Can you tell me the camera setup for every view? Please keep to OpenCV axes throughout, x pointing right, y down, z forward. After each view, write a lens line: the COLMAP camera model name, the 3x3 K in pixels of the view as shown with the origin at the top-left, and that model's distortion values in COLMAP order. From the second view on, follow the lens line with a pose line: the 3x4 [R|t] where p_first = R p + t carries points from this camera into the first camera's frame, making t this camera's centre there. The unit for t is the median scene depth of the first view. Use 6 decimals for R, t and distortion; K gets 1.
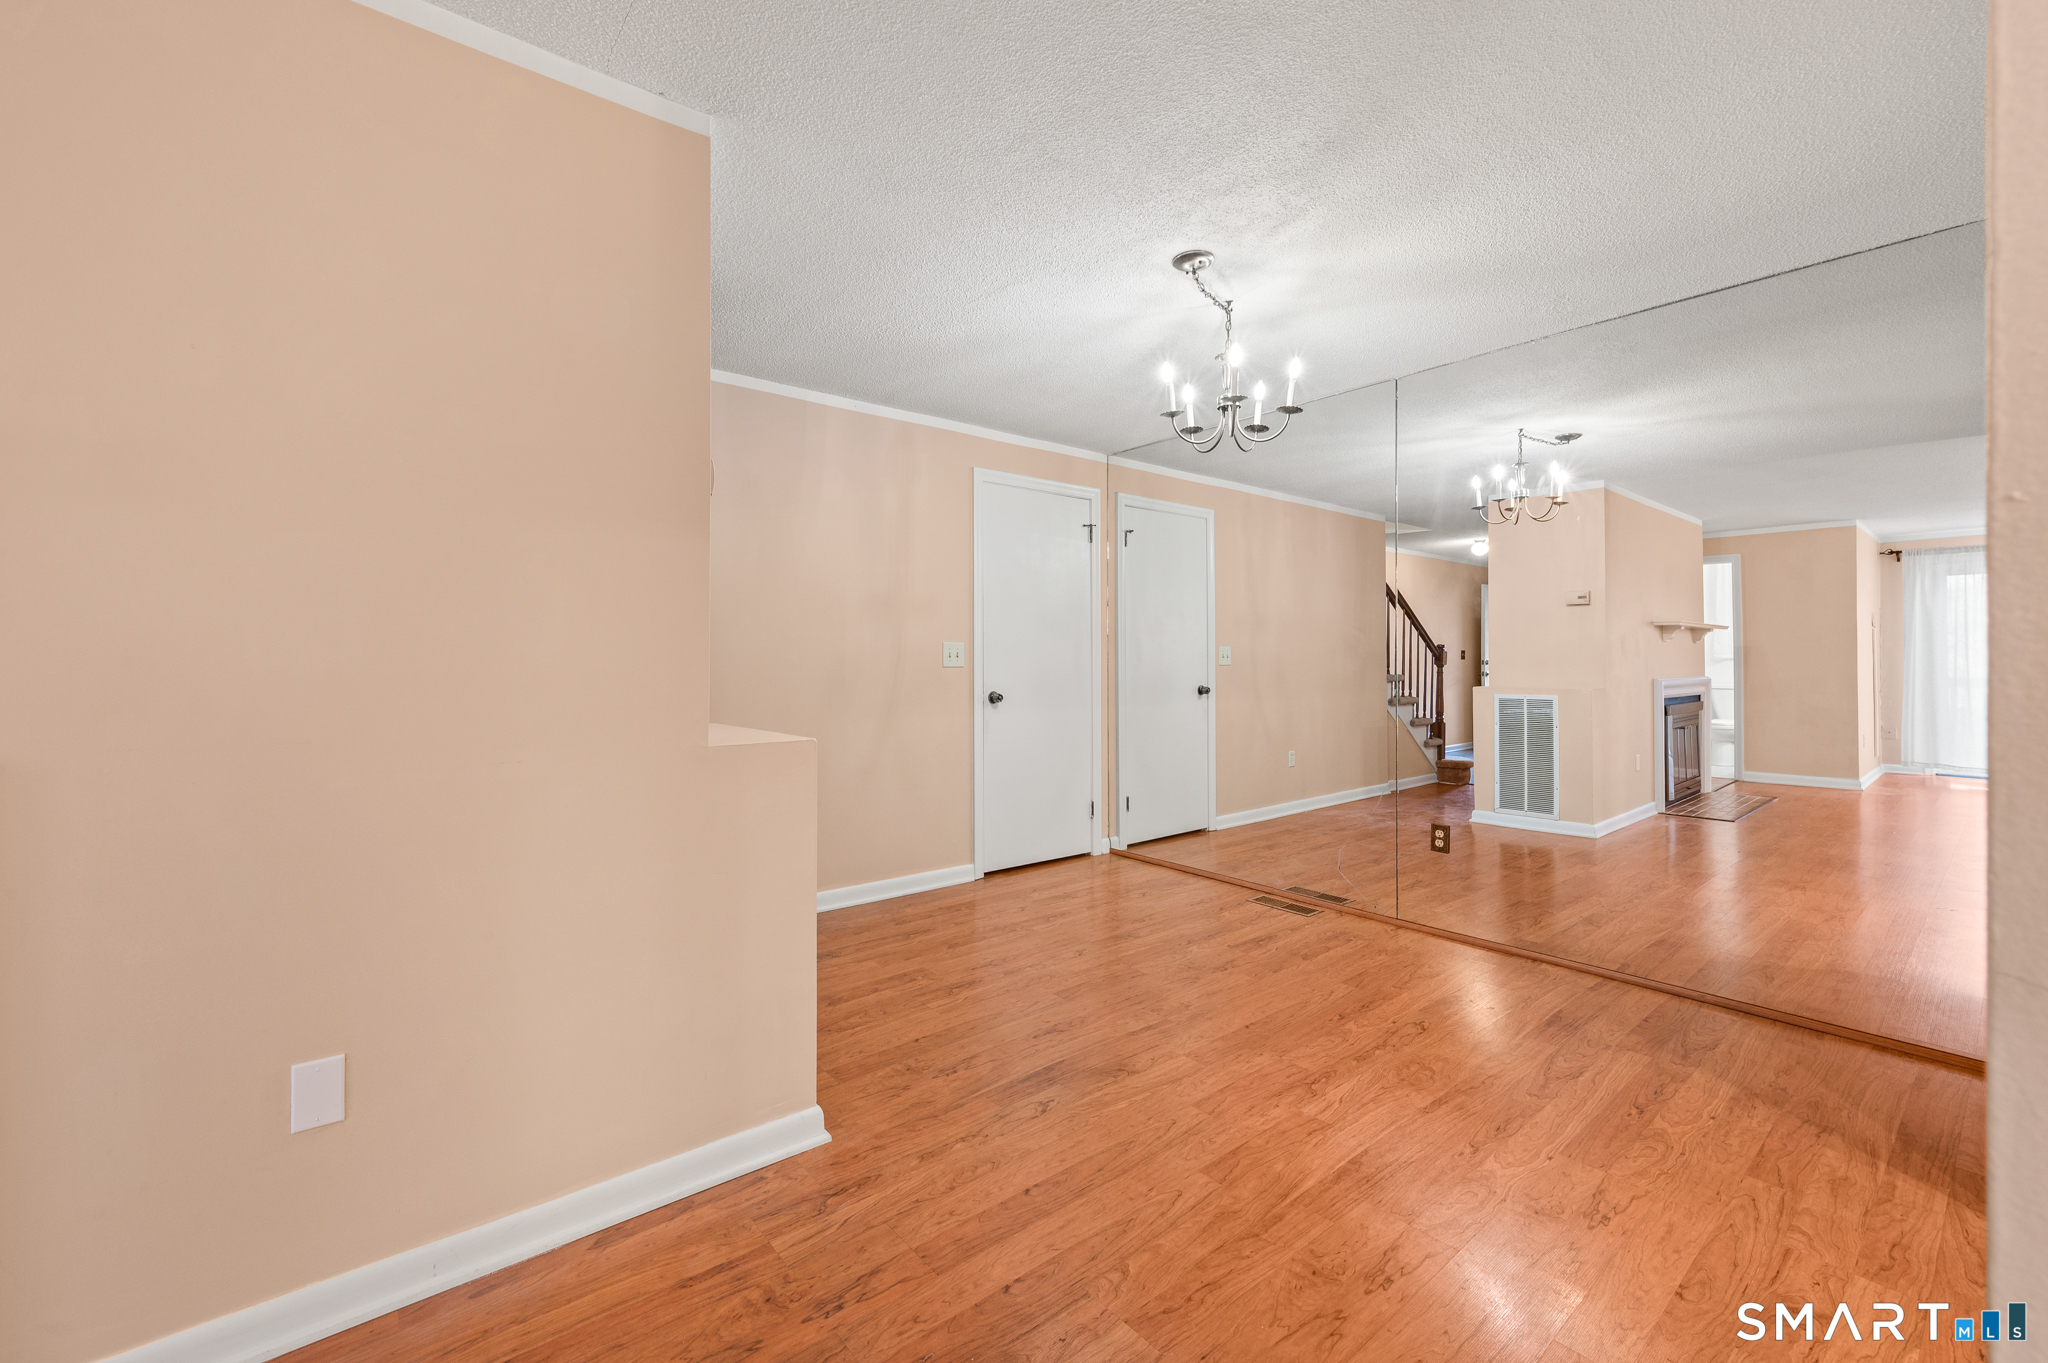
lens RADIAL K [[828.8, 0, 1029.6], [0, 828.8, 666.0], [0, 0, 1]] dist [-0.005454, 0.000218]
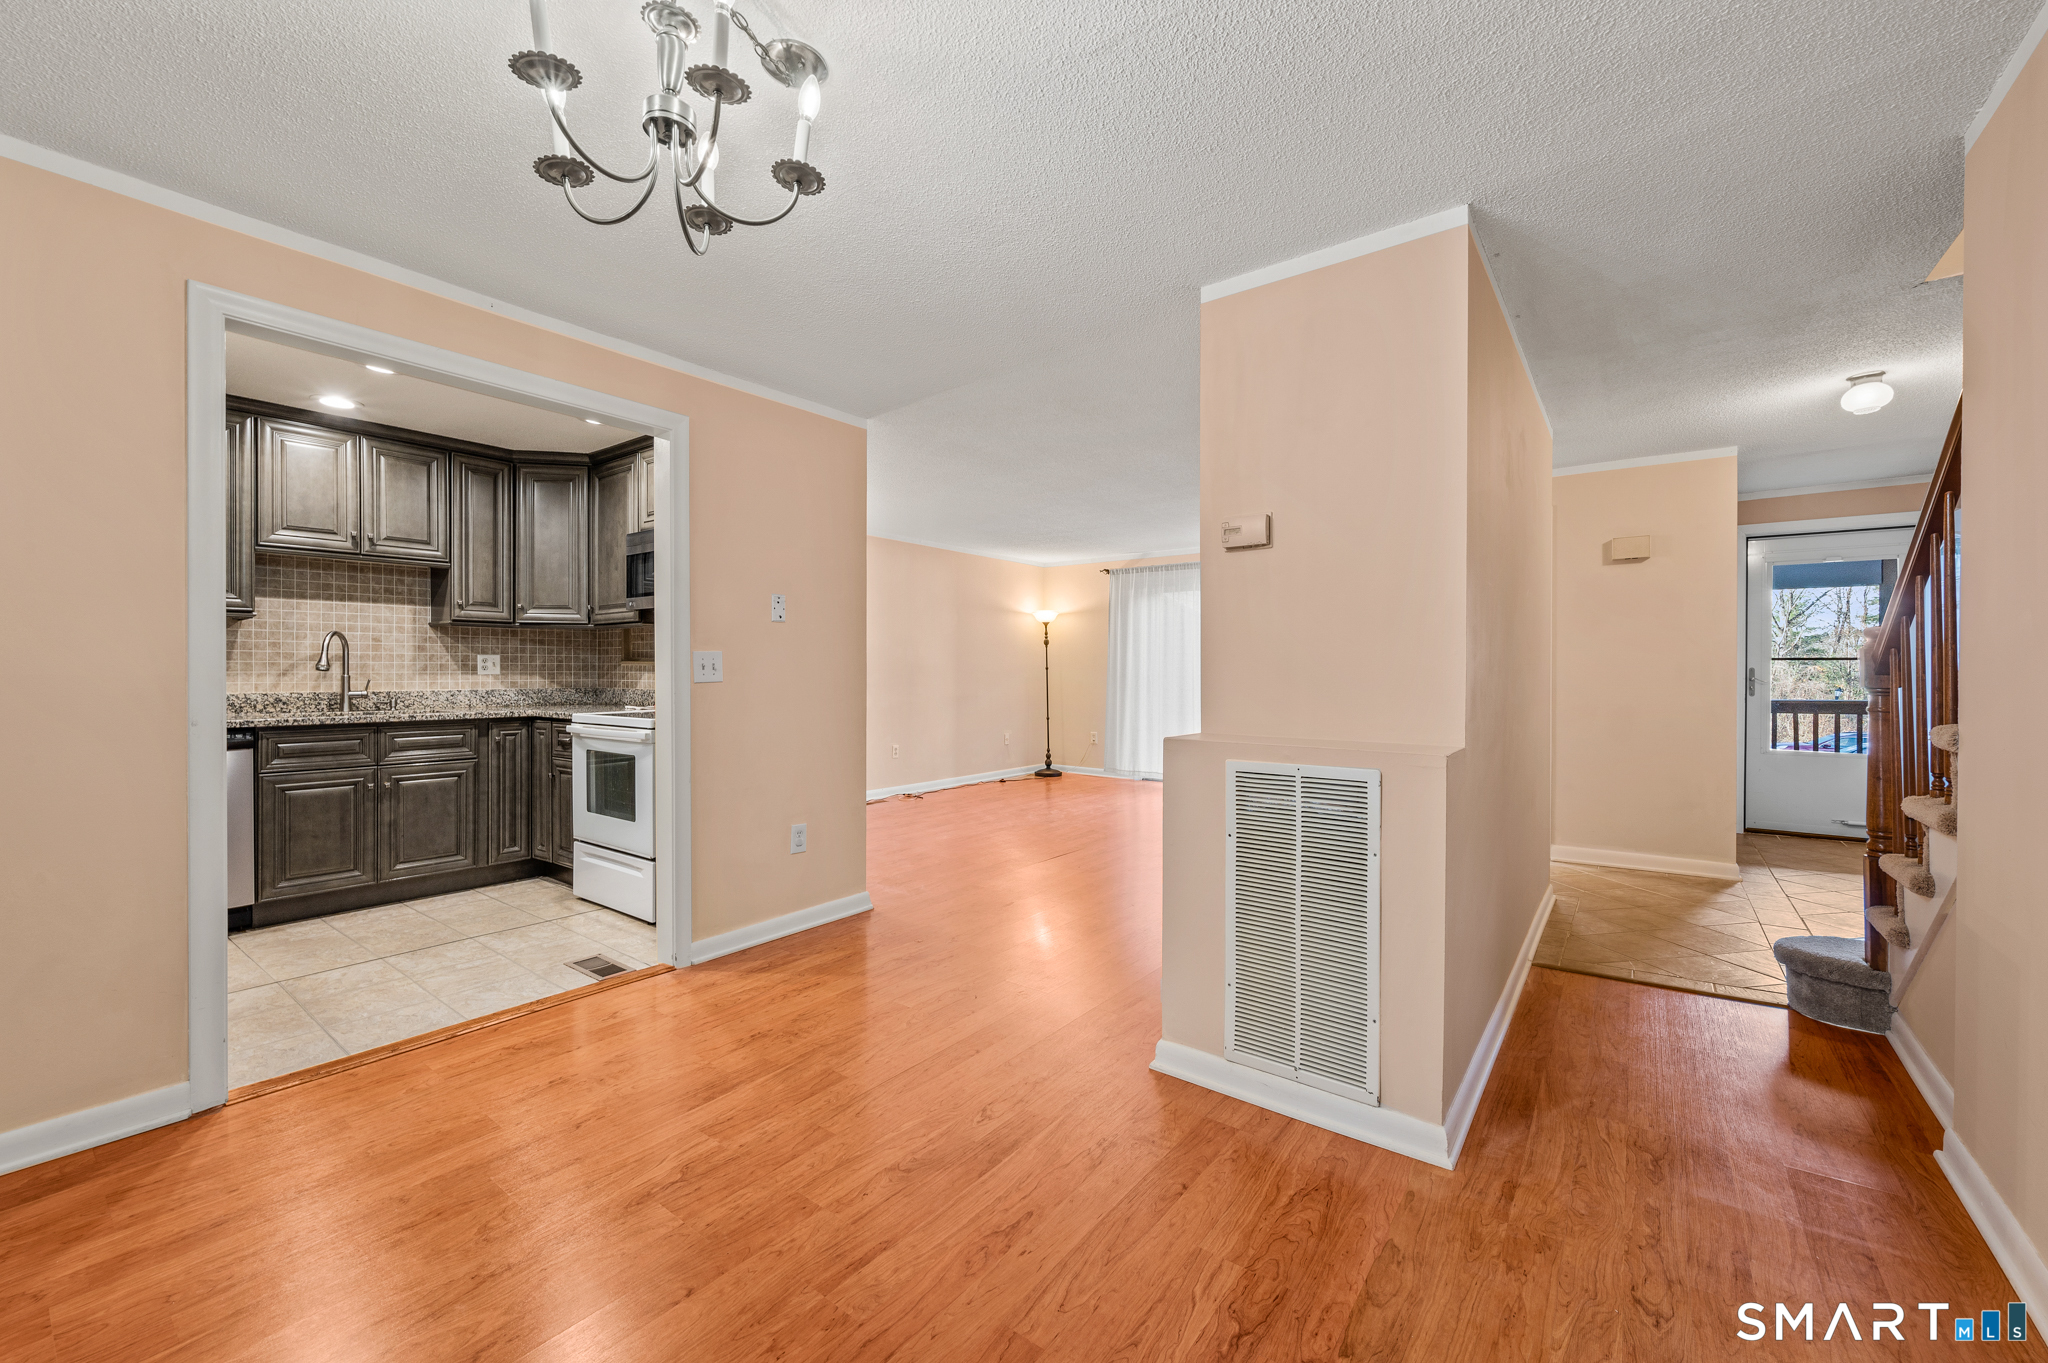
lens RADIAL K [[828.8, 0, 1043.5], [0, 828.8, 681.4], [0, 0, 1]] dist [-0.005454, 0.000218]
pose [[-0.966831, -0.001015, -0.255413, 0.205557], [-0.003863, 0.999936, 0.010649, -0.008995], [0.255386, 0.011282, -0.966773, 1.973272]]
